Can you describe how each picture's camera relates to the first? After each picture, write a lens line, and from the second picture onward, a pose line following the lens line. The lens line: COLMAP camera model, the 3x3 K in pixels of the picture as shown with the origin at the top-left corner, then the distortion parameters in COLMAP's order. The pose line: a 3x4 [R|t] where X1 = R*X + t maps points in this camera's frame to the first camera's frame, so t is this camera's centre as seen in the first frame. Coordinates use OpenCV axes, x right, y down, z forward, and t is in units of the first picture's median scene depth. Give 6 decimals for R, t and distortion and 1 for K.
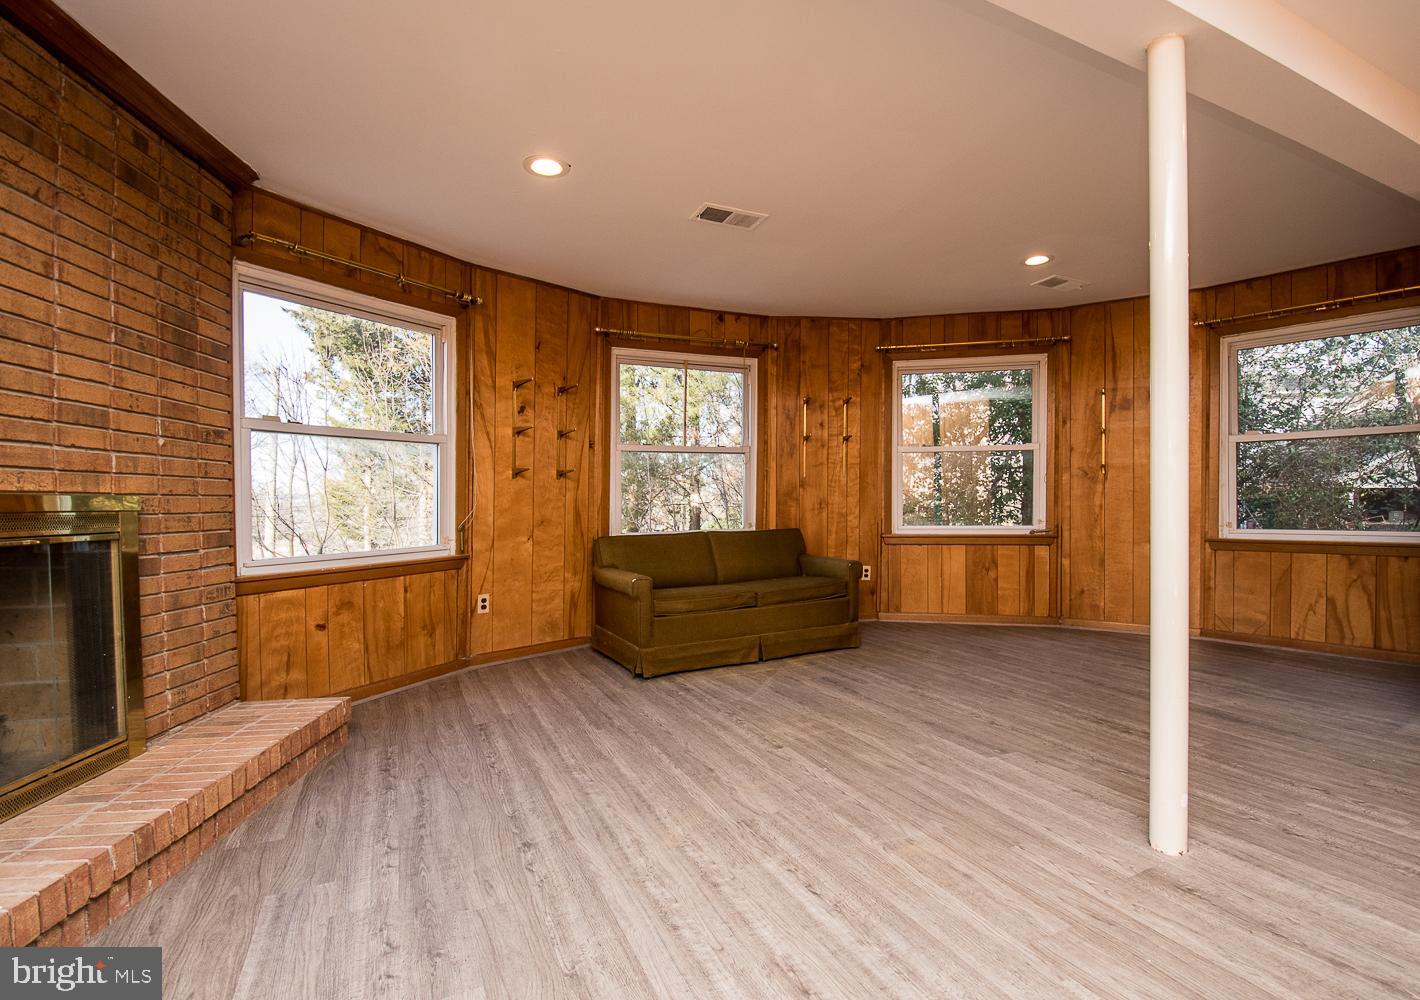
lens RADIAL K [[691.0, 0, 722.5], [0, 691.0, 501.1], [0, 0, 1]] dist [-0.006001, -0.004975]
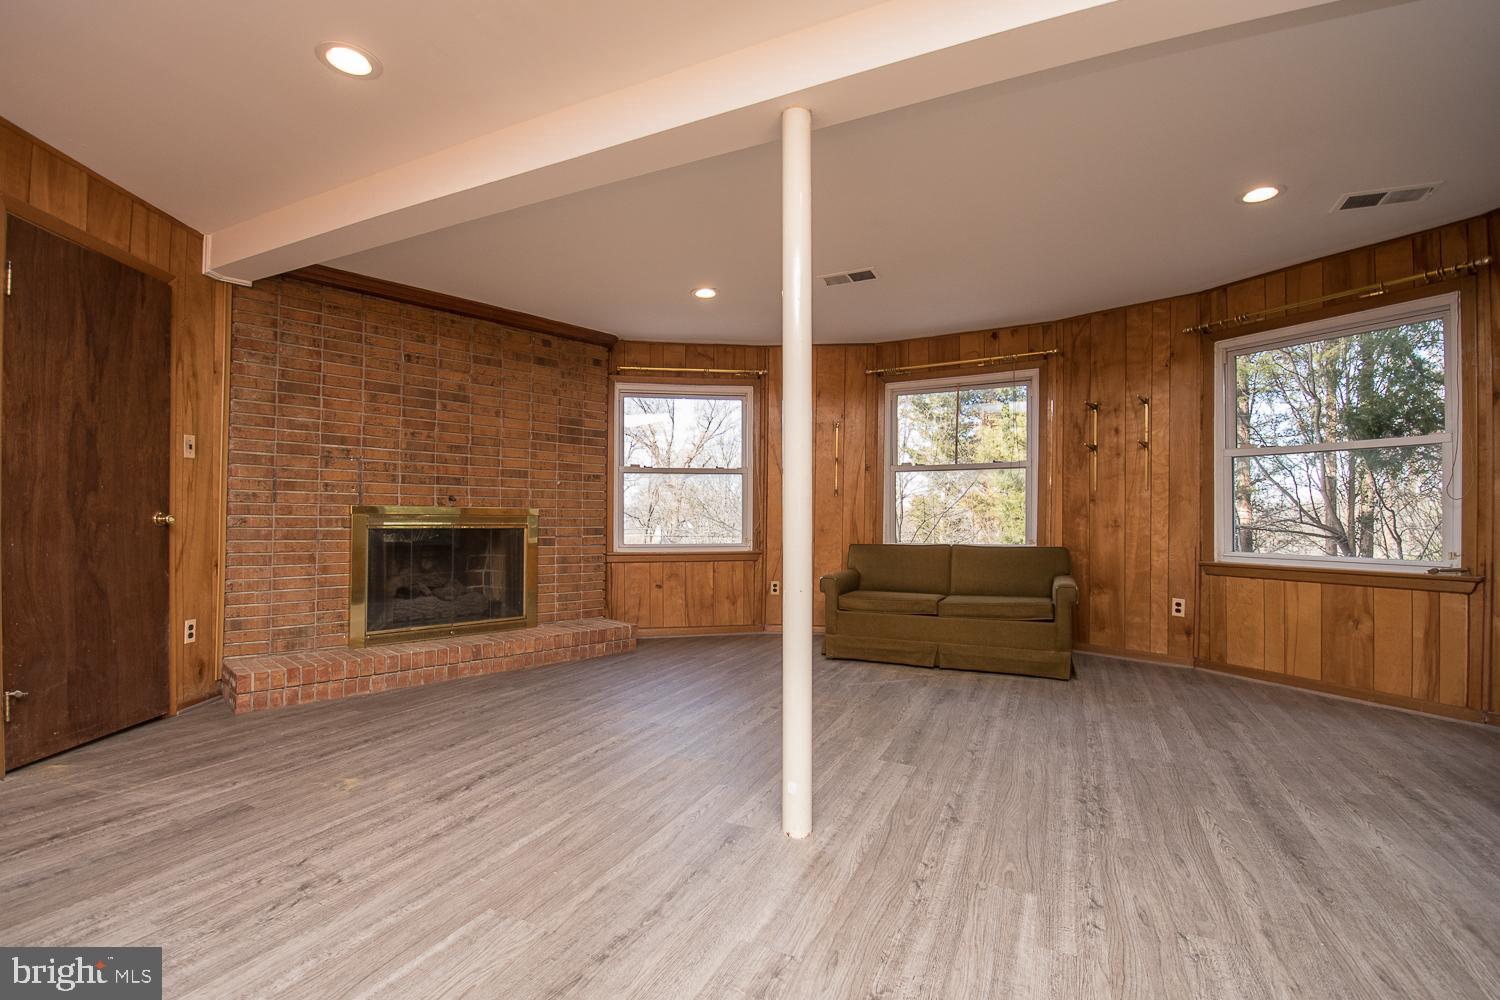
lens RADIAL K [[689.2, 0, 741.5], [0, 689.2, 502.9], [0, 0, 1]] dist [0.000301, -0.001669]
pose [[0.589397, -0.002391, -0.807840, 0.583611], [-0.011661, 0.999866, -0.011468, -0.003676], [0.807759, 0.016180, 0.589290, 0.105003]]
